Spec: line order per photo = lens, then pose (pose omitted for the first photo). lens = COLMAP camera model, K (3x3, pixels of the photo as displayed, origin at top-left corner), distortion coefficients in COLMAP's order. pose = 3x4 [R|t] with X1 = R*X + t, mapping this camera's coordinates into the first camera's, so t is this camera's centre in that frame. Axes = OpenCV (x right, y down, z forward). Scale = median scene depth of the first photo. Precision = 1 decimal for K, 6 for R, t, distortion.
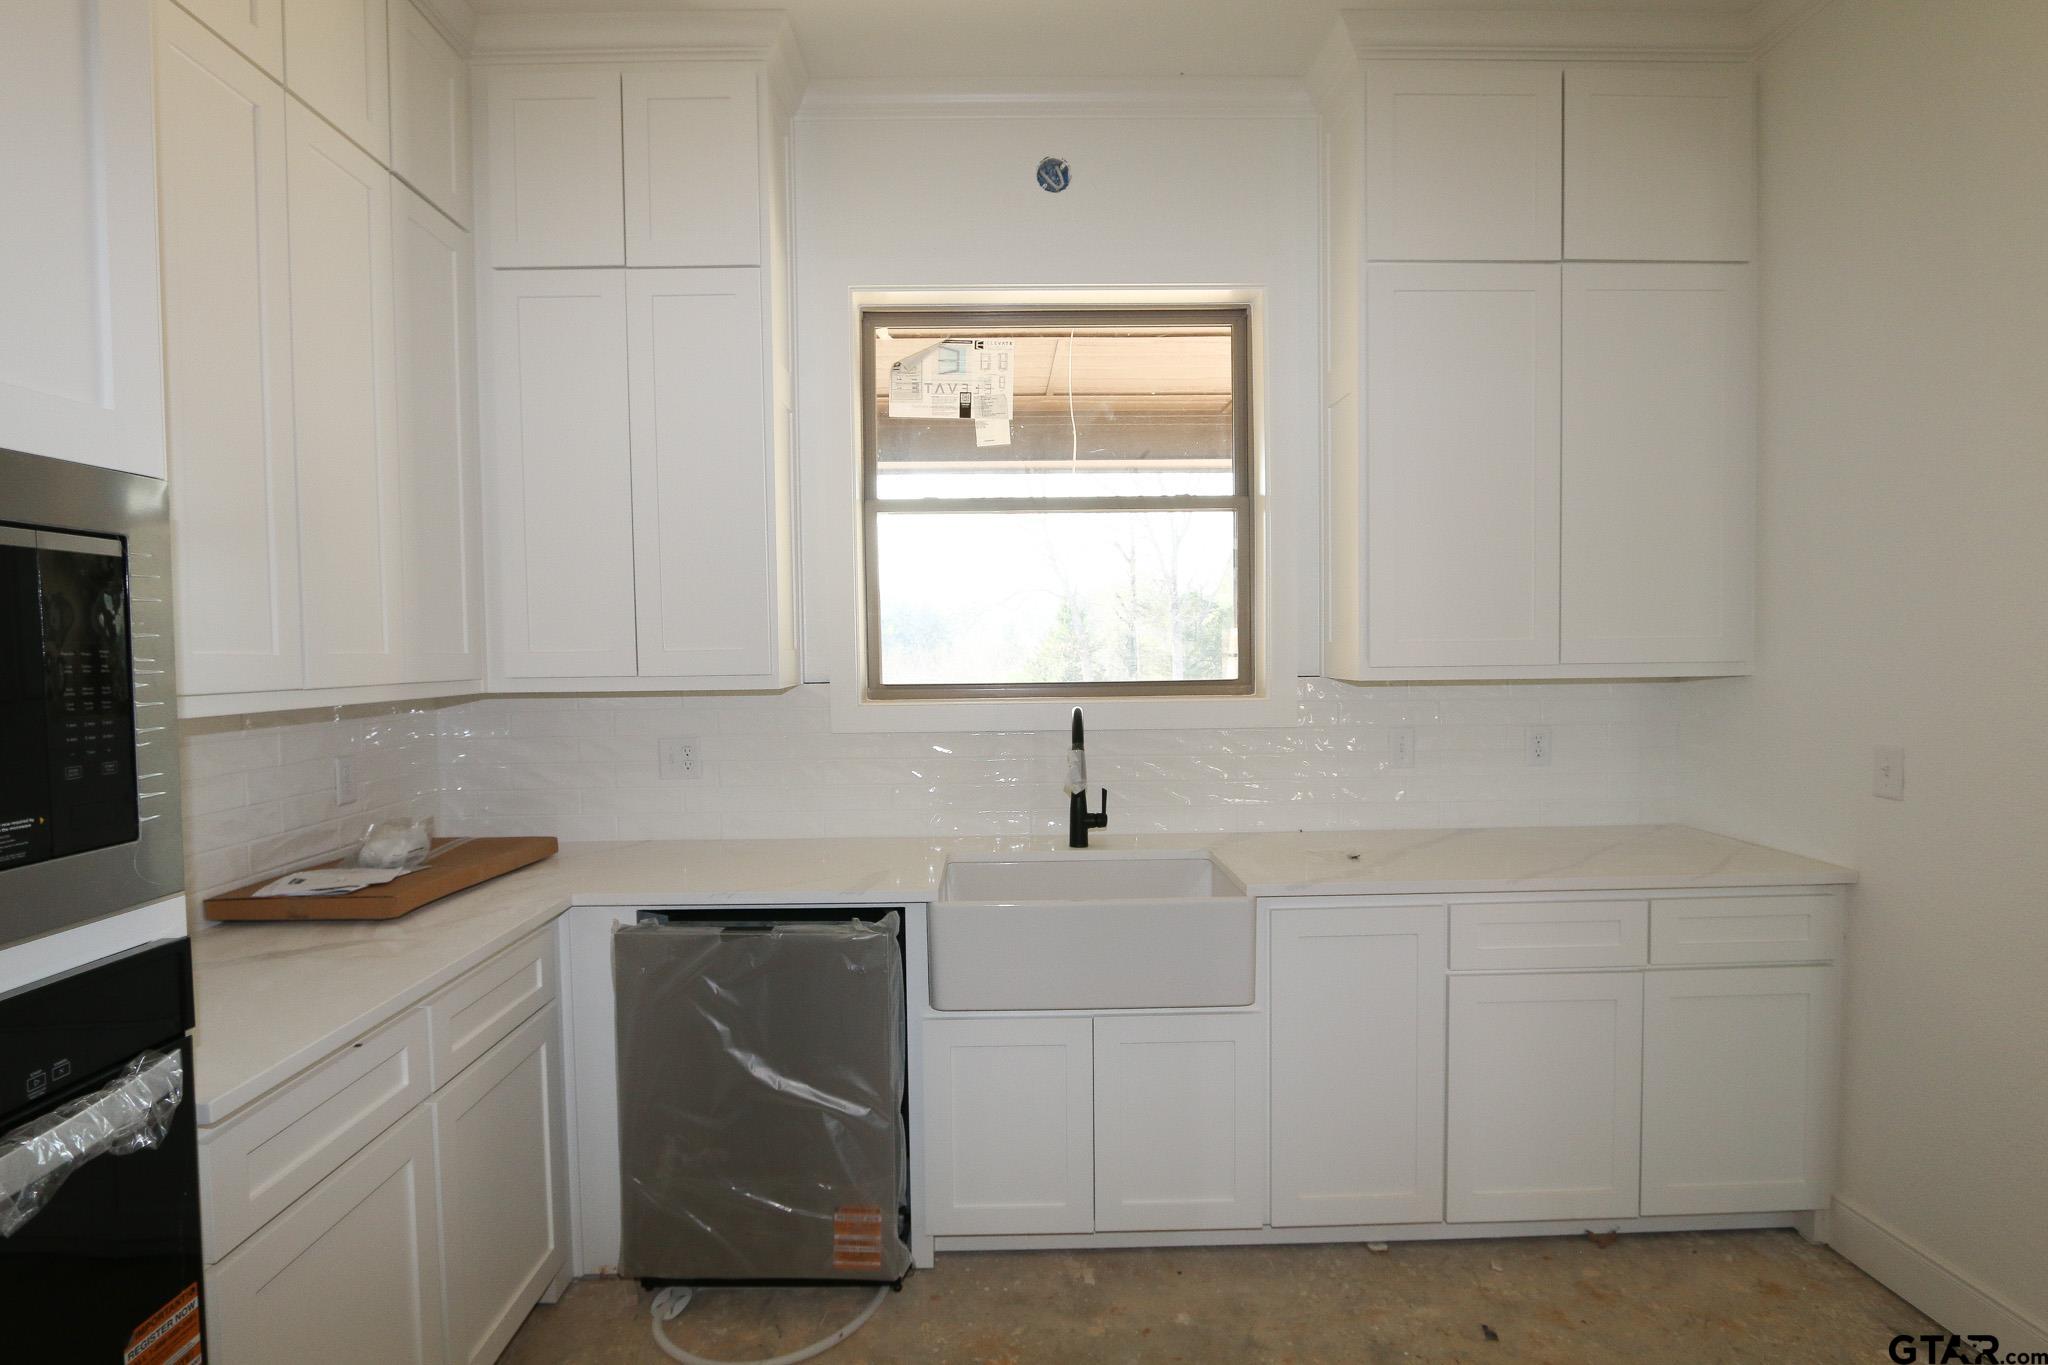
lens RADIAL K [[1020.0, 0, 1014.3], [0, 1020.0, 691.1], [0, 0, 1]] dist [-0.024345, 0.005749]
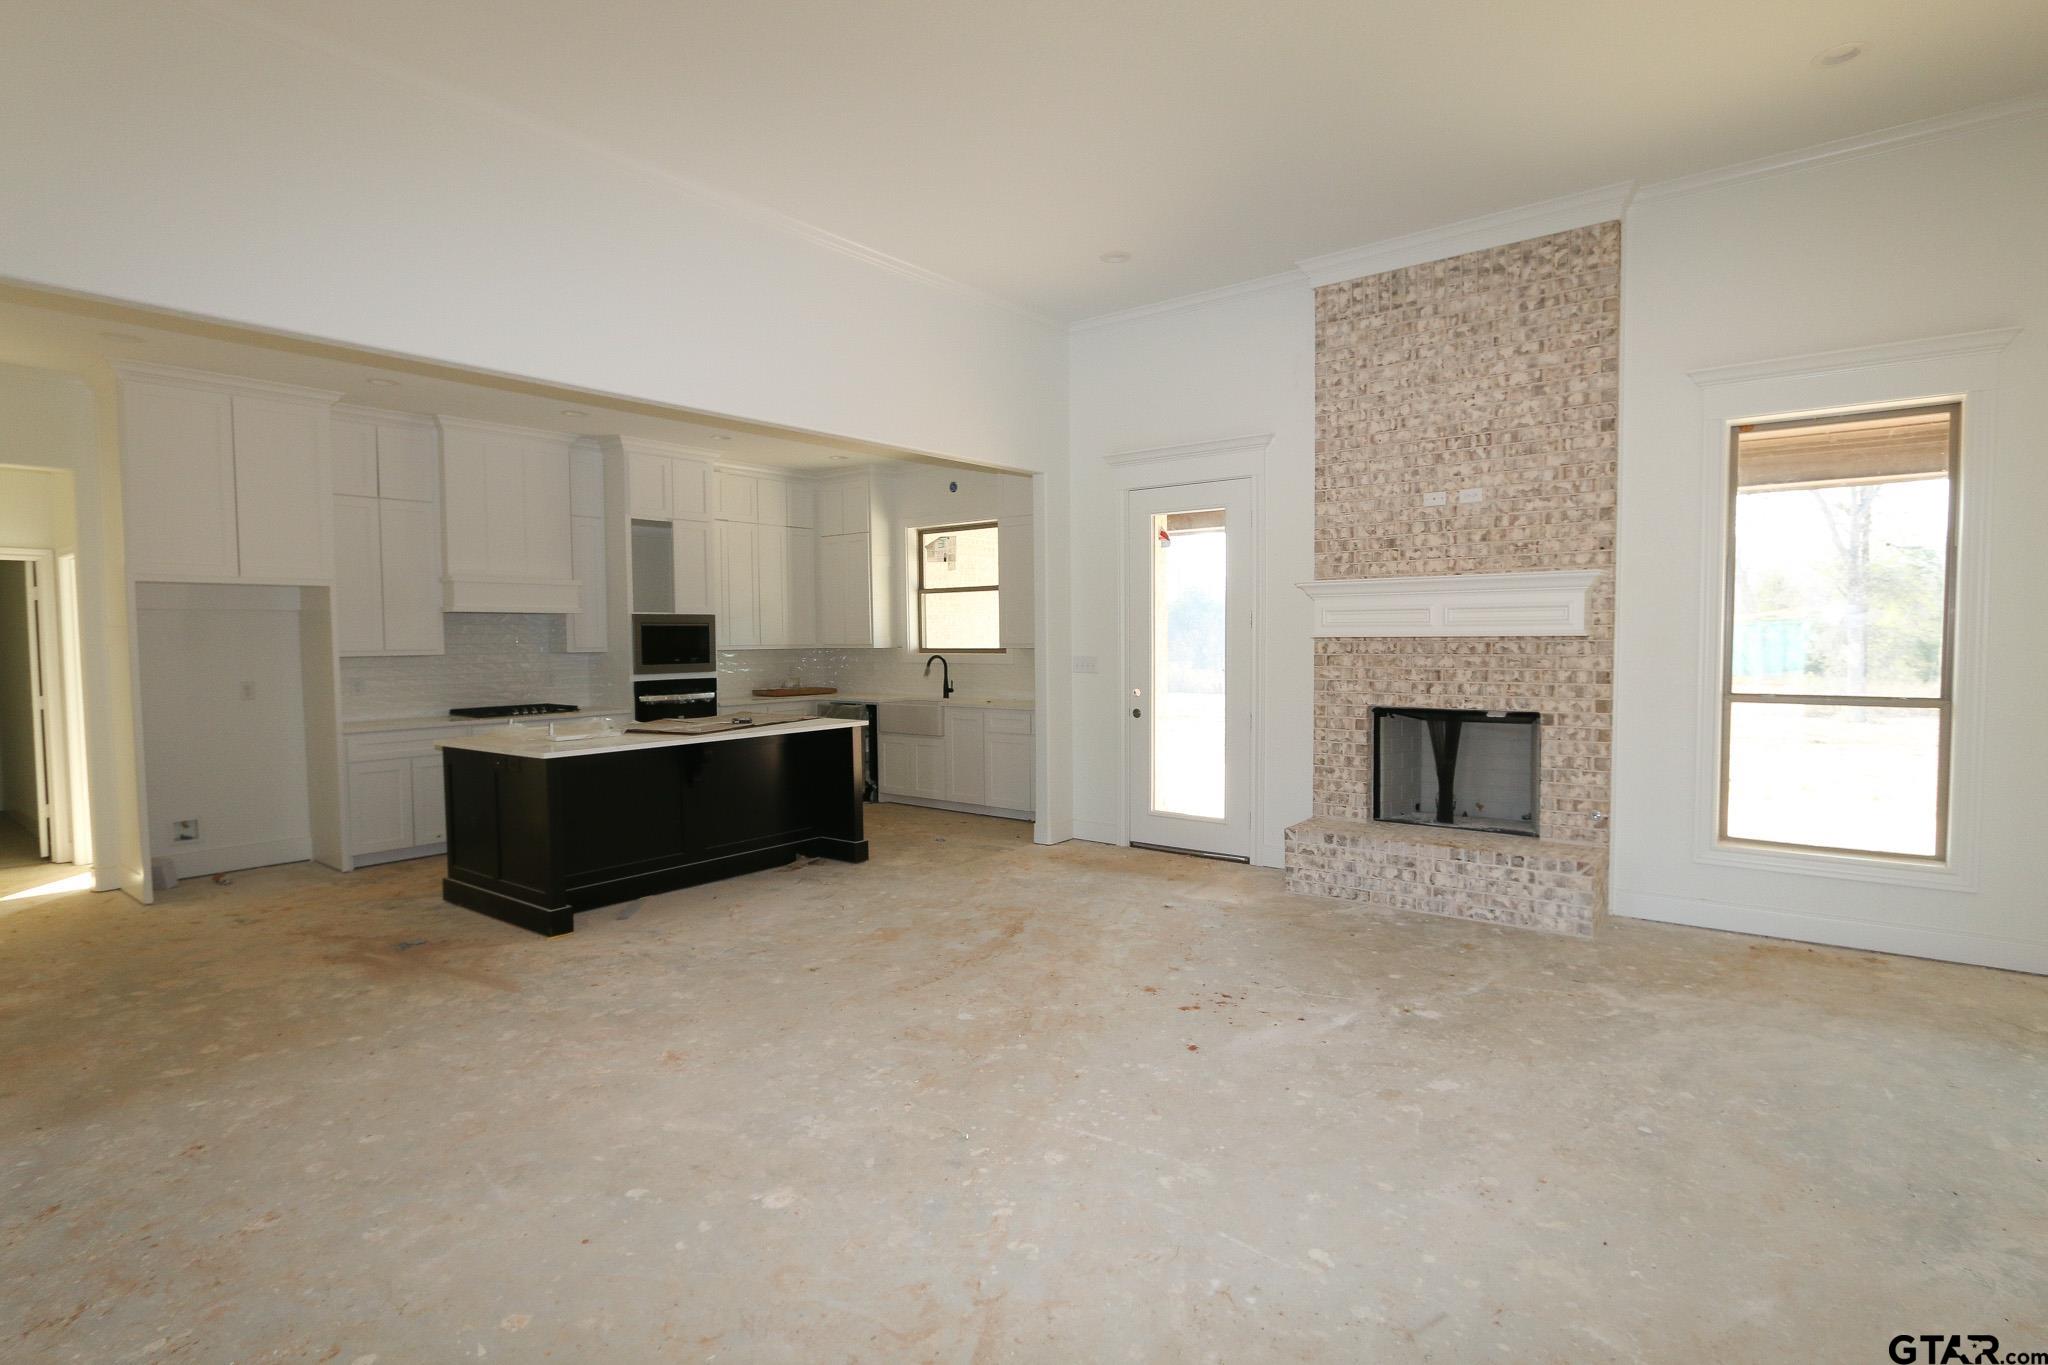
lens RADIAL K [[1020.0, 0, 1013.7], [0, 1020.0, 685.8], [0, 0, 1]] dist [-0.024345, 0.005749]
pose [[0.772299, 0.037525, -0.634150, 2.321747], [-0.027280, 0.999292, 0.025909, 0.023504], [0.634673, -0.002710, 0.772776, -1.399680]]
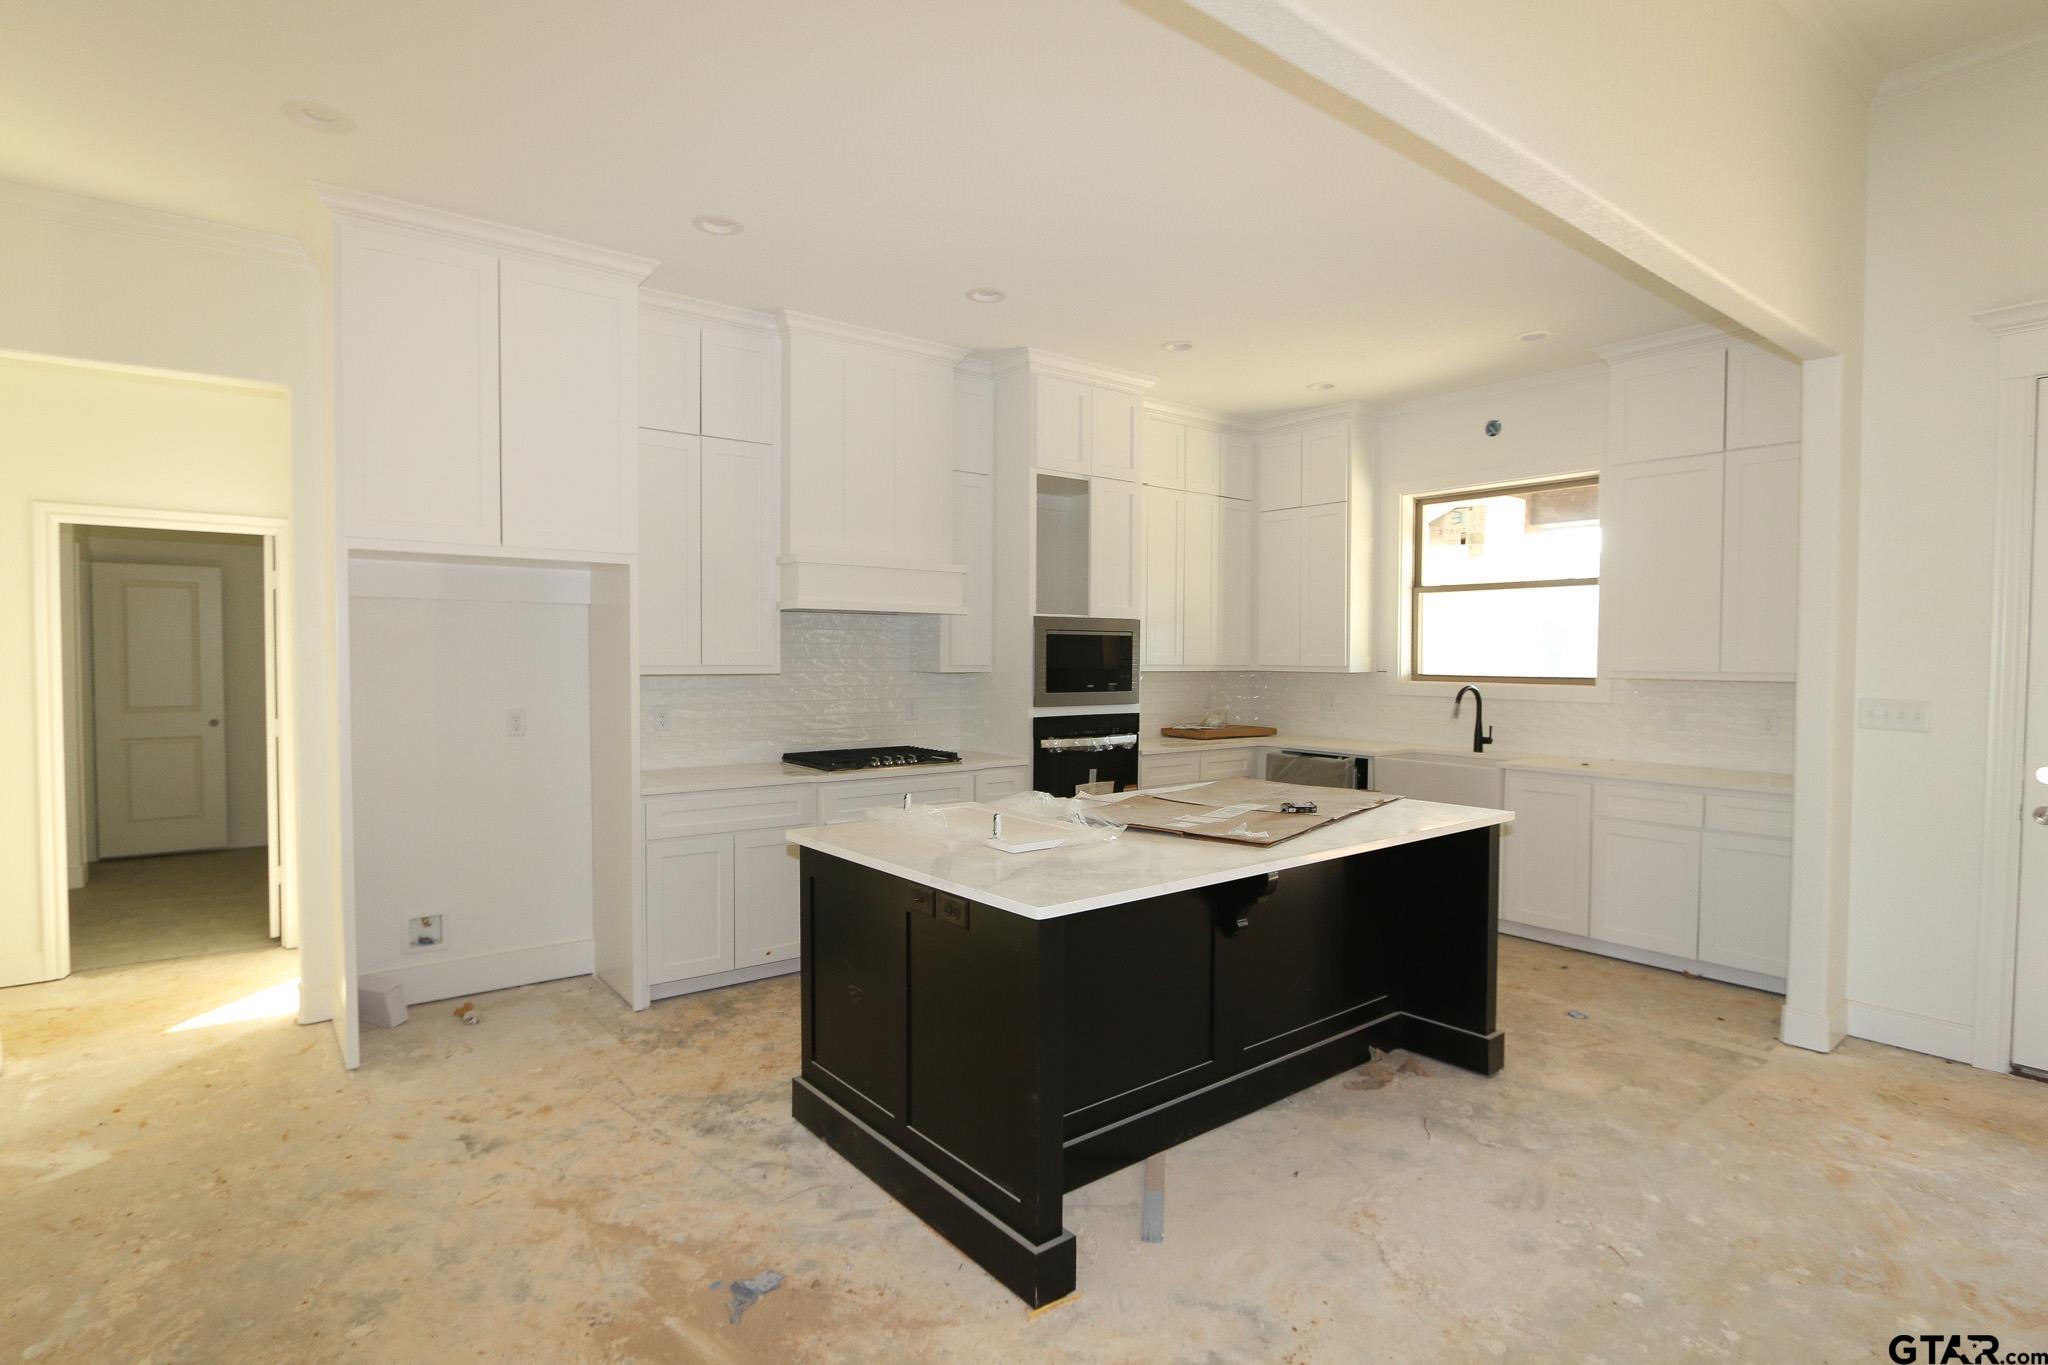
lens RADIAL K [[1020.0, 0, 1011.7], [0, 1020.0, 686.3], [0, 0, 1]] dist [-0.024345, 0.005749]
pose [[0.597948, 0.042464, -0.800409, 1.173171], [-0.046554, 0.998750, 0.018208, 0.023344], [0.800181, 0.026375, 0.599178, -1.046171]]
